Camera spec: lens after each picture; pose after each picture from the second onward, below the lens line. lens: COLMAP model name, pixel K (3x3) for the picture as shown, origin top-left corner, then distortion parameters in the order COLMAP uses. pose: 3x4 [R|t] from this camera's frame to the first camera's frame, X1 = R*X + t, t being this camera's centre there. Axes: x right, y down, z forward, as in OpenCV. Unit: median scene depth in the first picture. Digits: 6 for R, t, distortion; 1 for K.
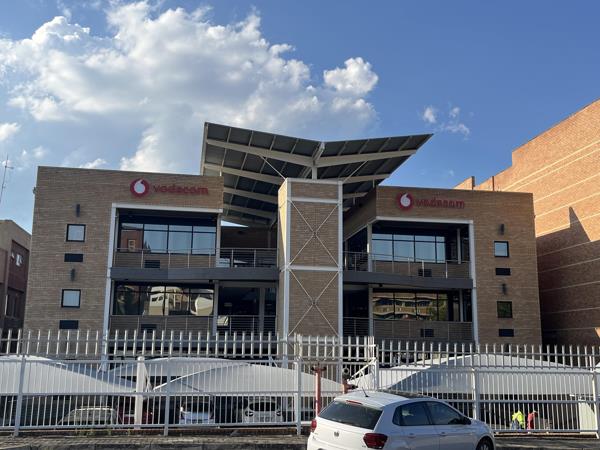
lens RADIAL K [[677.6, 0, 300.8], [0, 677.6, 220.5], [0, 0, 1]] dist [0.054530, 0.000000]
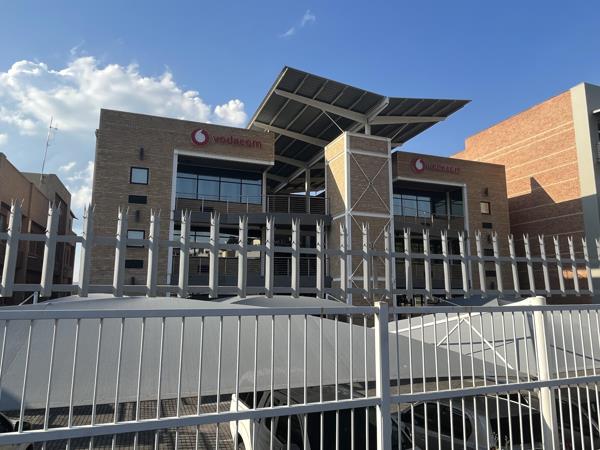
lens RADIAL K [[418.1, 0, 296.2], [0, 418.1, 227.2], [0, 0, 1]] dist [0.005595, -0.001991]
pose [[0.983936, 0.021331, 0.177240, -0.198557], [-0.028318, 0.998914, 0.036986, 0.062851], [-0.176259, -0.041411, 0.983472, 0.318351]]
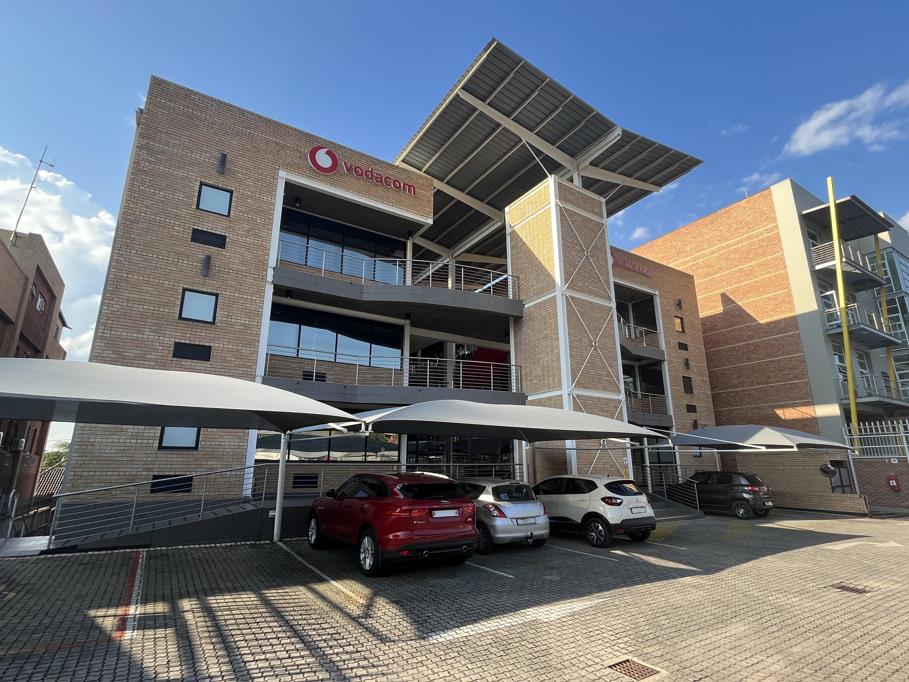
lens RADIAL K [[466.6, 0, 455.2], [0, 466.6, 340.8], [0, 0, 1]] dist [0.001455, -0.000875]
pose [[0.922056, 0.090680, 0.376284, -0.268623], [-0.064739, 0.994605, -0.081050, 0.150077], [-0.381604, 0.050372, 0.922952, 0.538633]]
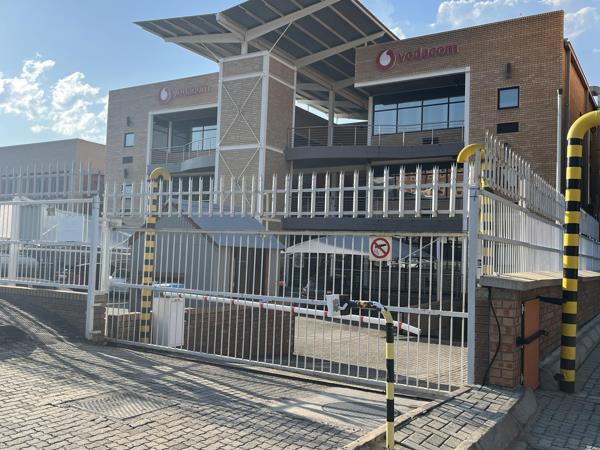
lens RADIAL K [[573.5, 0, 302.0], [0, 573.5, 225.9], [0, 0, 1]] dist [0.009448, 0.000000]
pose [[0.752298, -0.017818, -0.658582, 0.573233], [0.107164, 0.989631, 0.095639, 0.103030], [0.650049, -0.142525, 0.746407, 0.382232]]
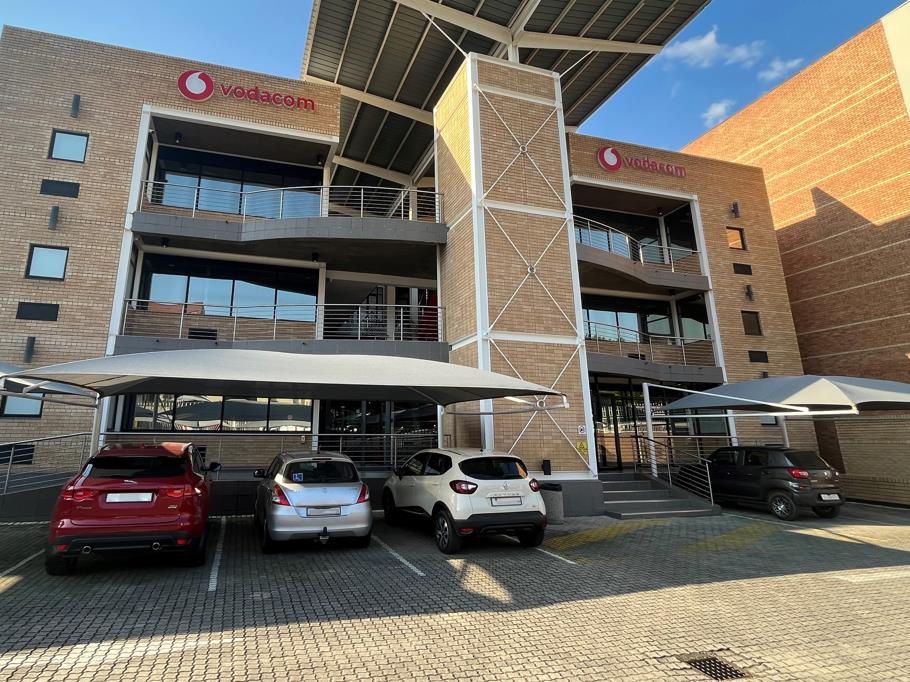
lens RADIAL K [[528.4, 0, 394.4], [0, 528.4, 297.8], [0, 0, 1]] dist [-0.008195, 0.006397]
pose [[0.993270, 0.023580, 0.113393, -0.116177], [-0.015692, 0.997427, -0.069955, 0.154646], [-0.114750, 0.067705, 0.991084, 0.547406]]
